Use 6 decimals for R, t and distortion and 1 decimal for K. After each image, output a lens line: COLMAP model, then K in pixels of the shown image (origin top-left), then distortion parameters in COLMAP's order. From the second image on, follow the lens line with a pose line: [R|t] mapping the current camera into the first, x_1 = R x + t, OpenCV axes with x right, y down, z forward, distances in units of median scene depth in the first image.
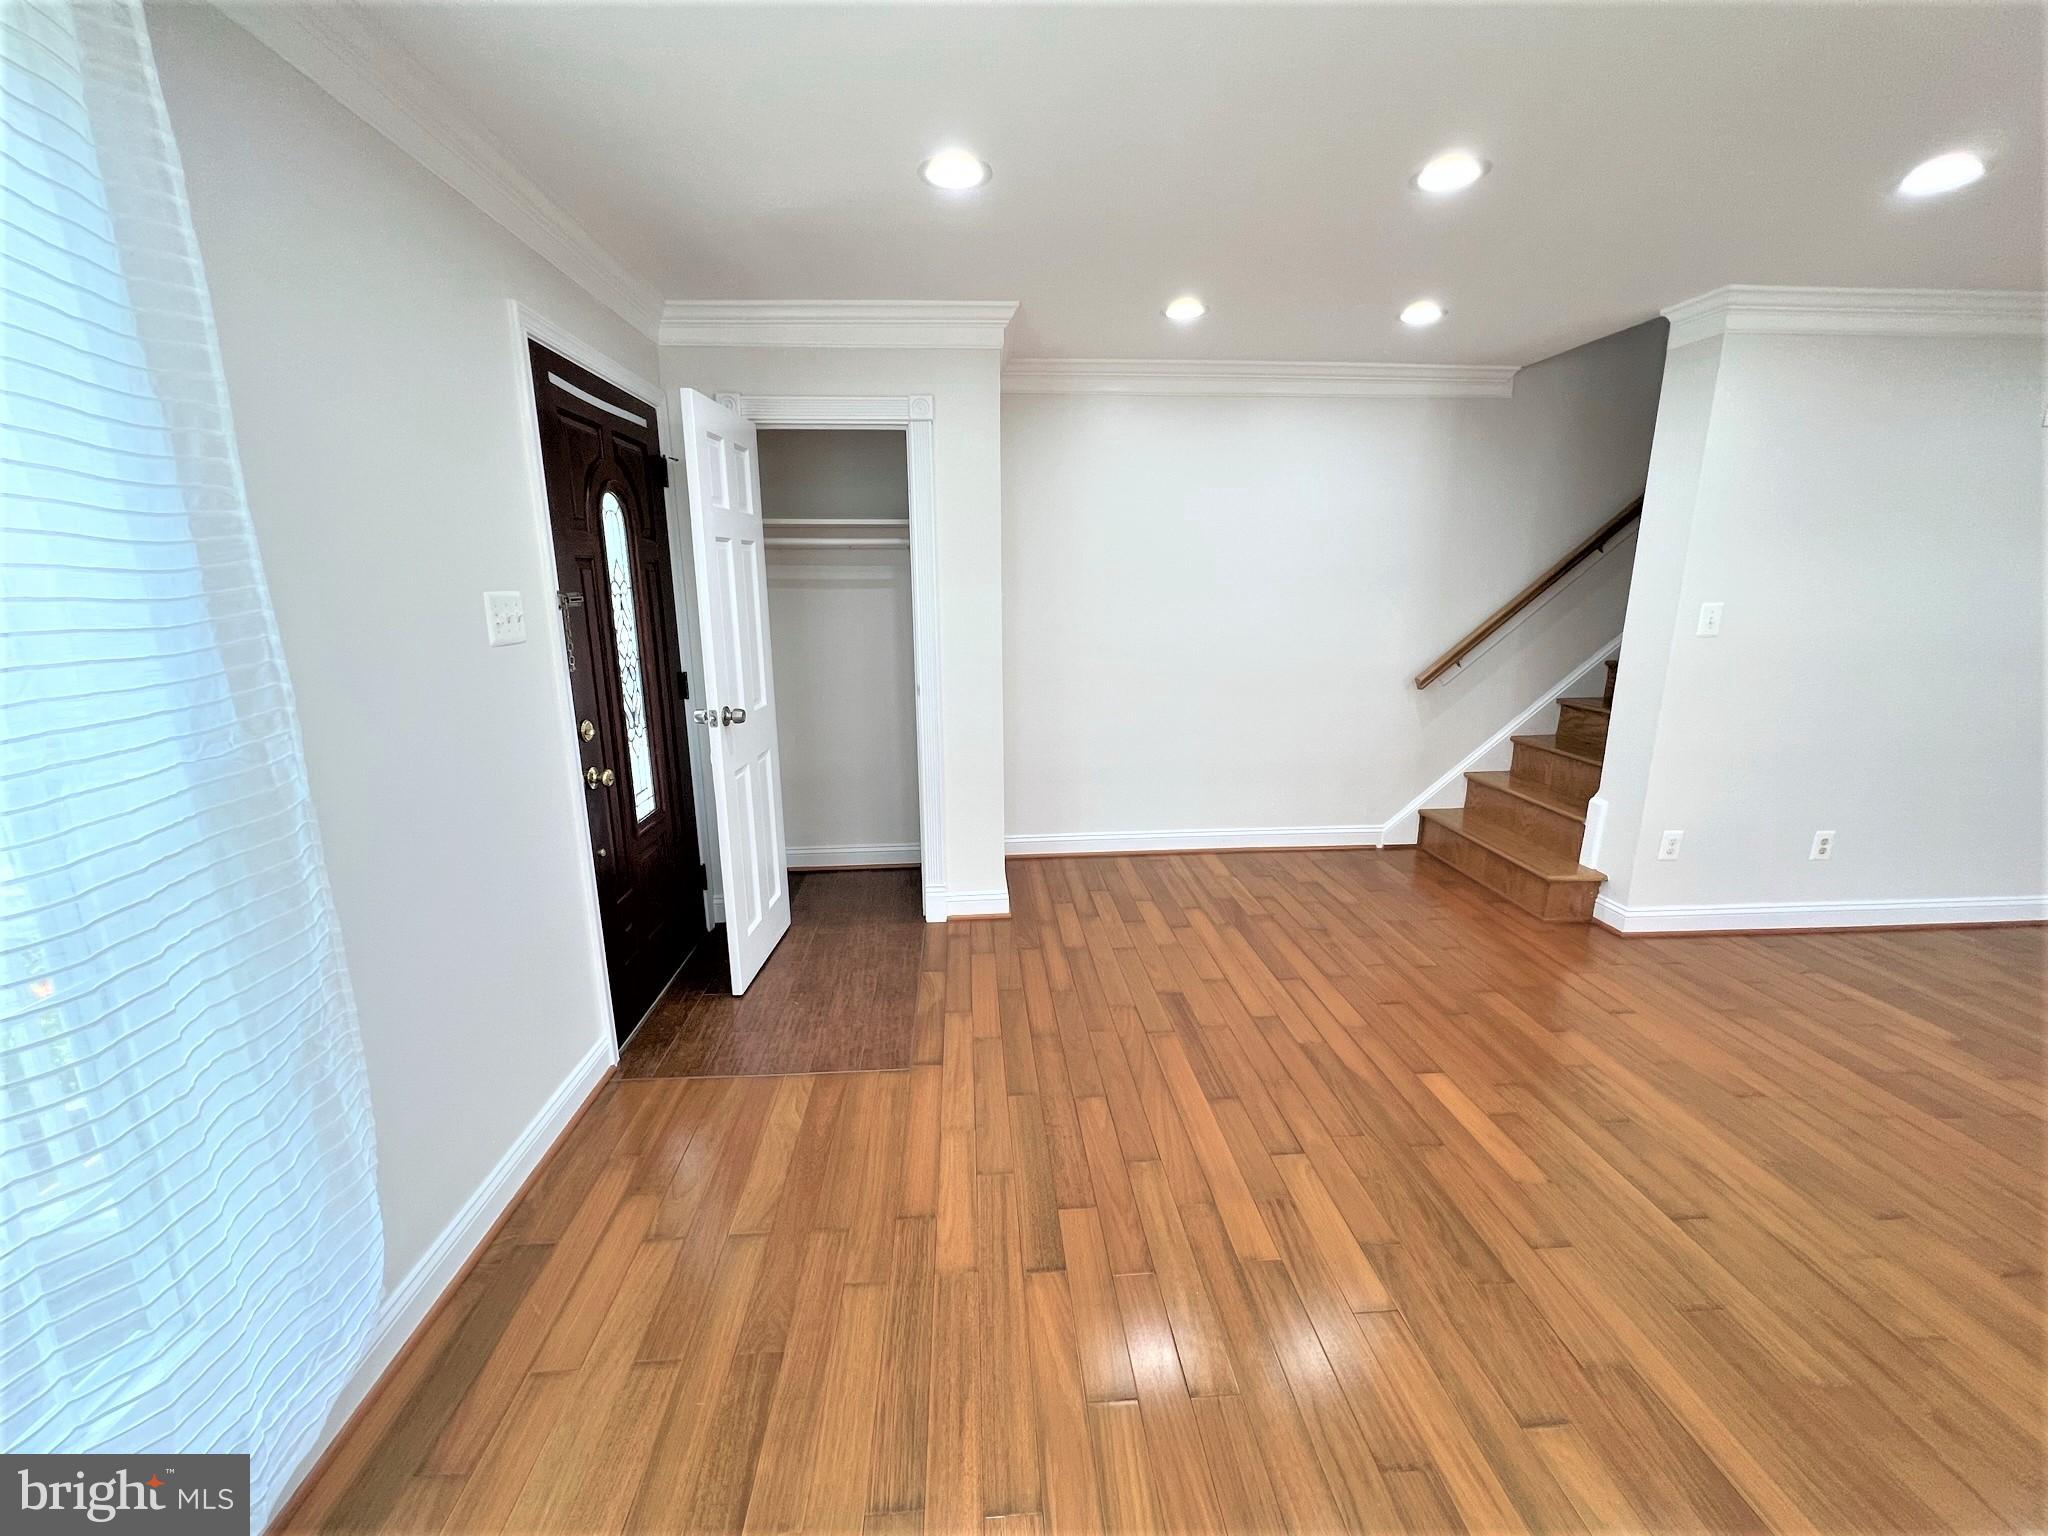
lens RADIAL K [[819.1, 0, 1019.9], [0, 819.1, 760.8], [0, 0, 1]] dist [-0.004849, 0.001407]
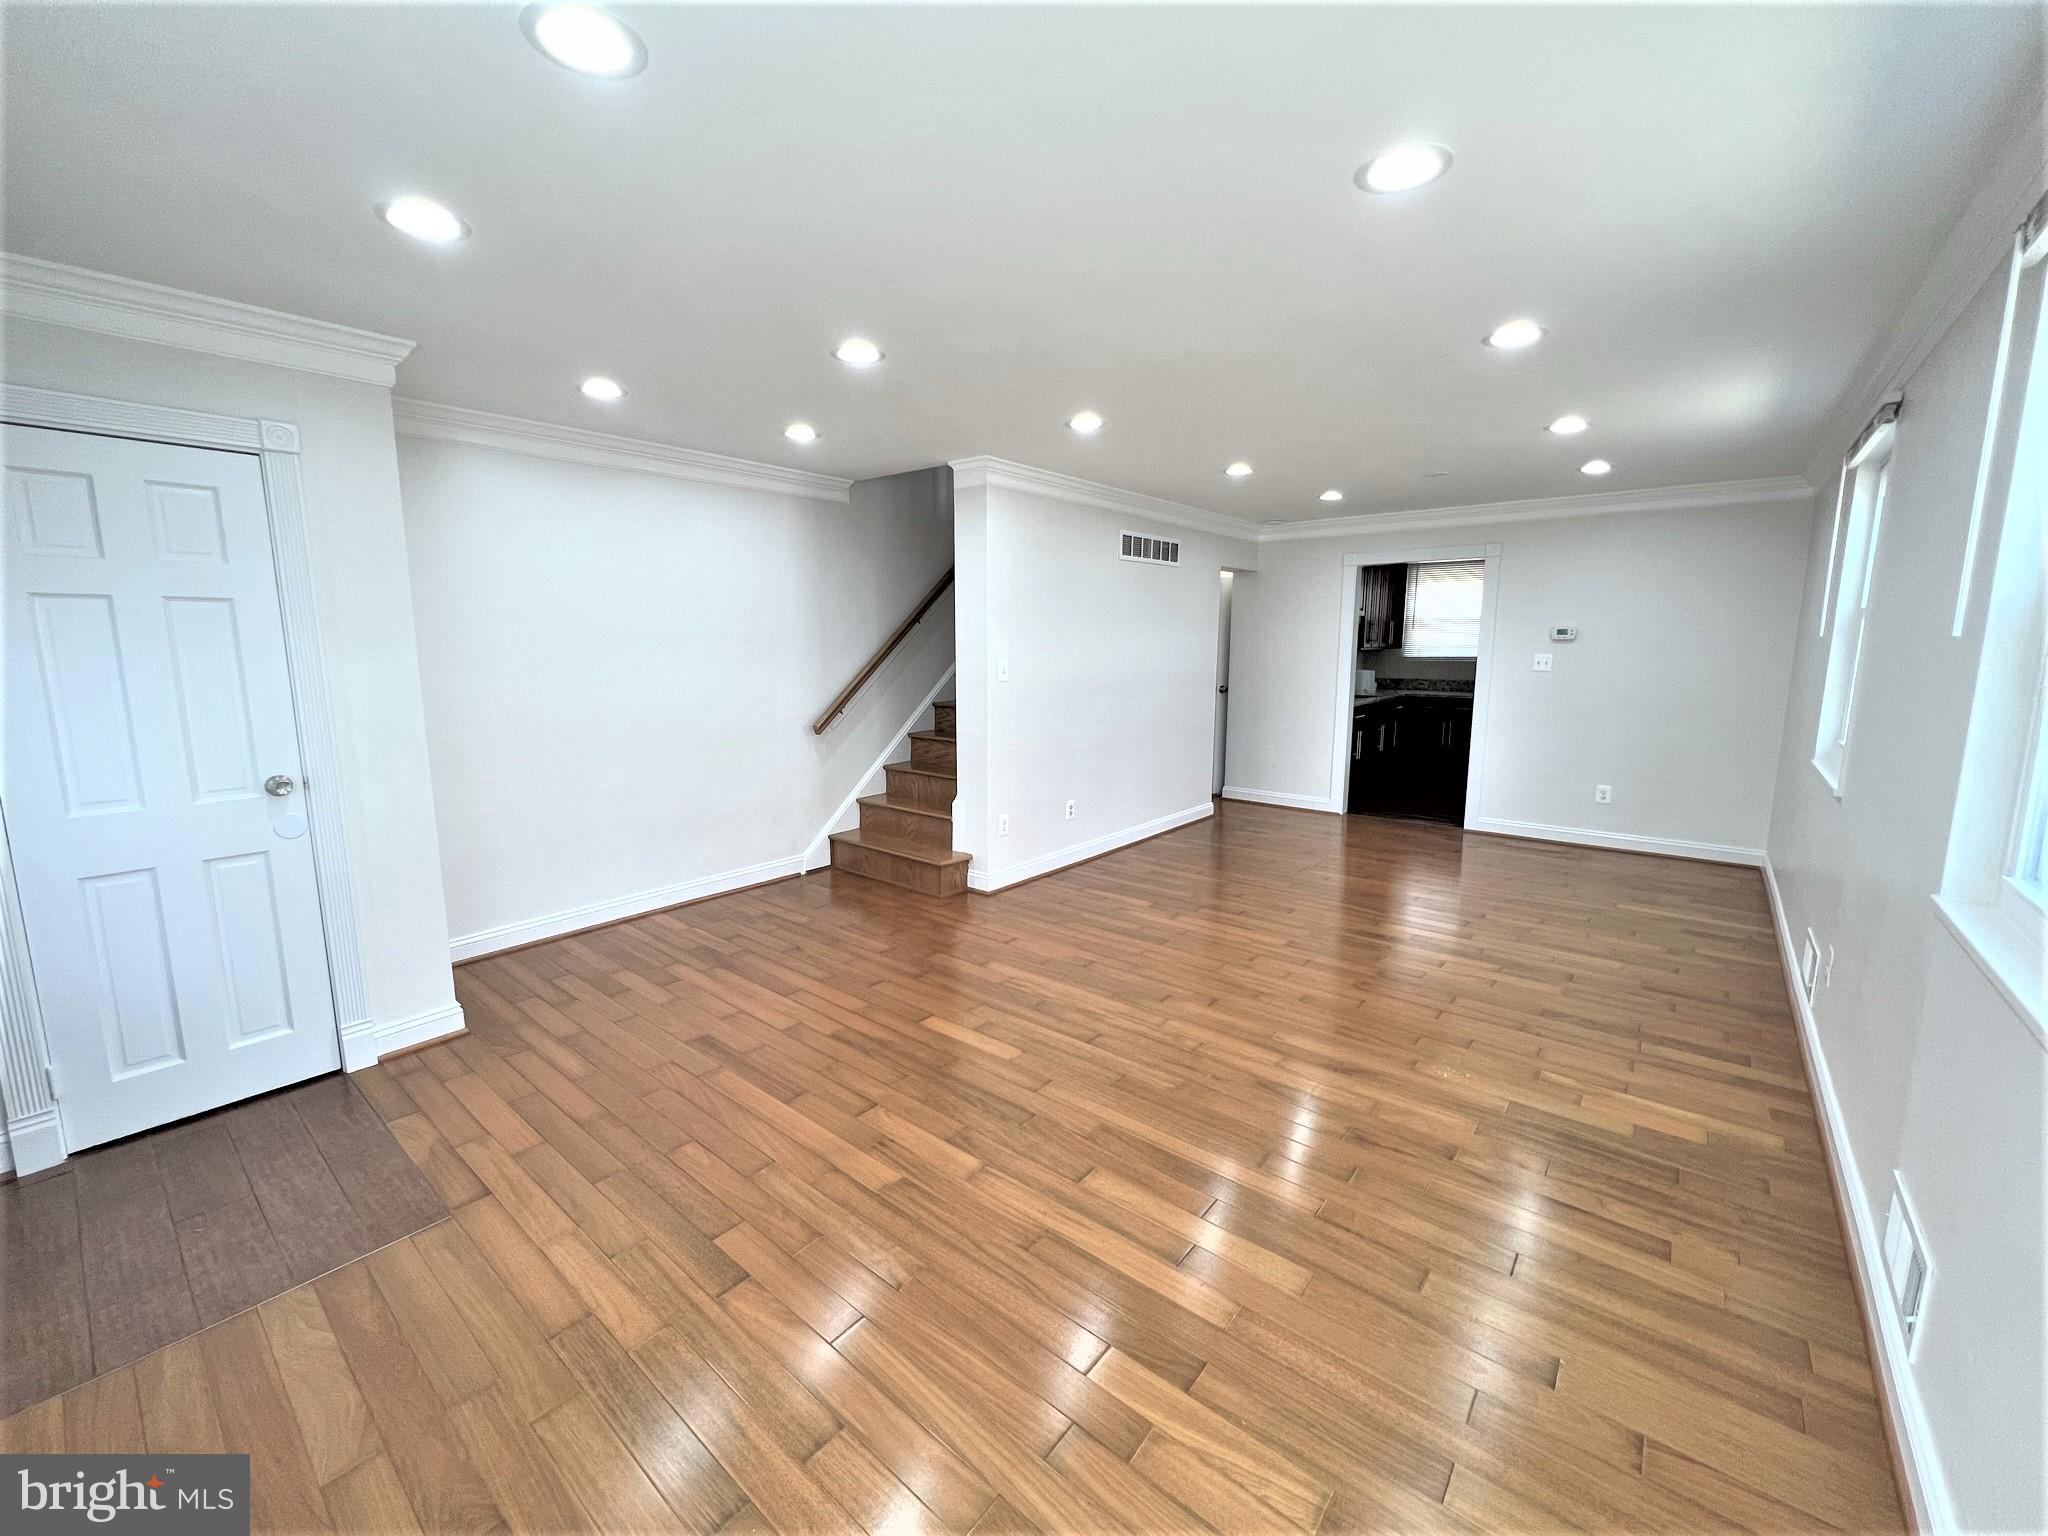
lens RADIAL K [[819.1, 0, 1019.9], [0, 819.1, 760.8], [0, 0, 1]] dist [-0.004849, 0.001407]
pose [[0.689516, -0.103426, 0.716848, -0.226571], [0.156218, 0.987692, -0.007758, 0.007936], [-0.707223, 0.117334, 0.697186, -0.047638]]
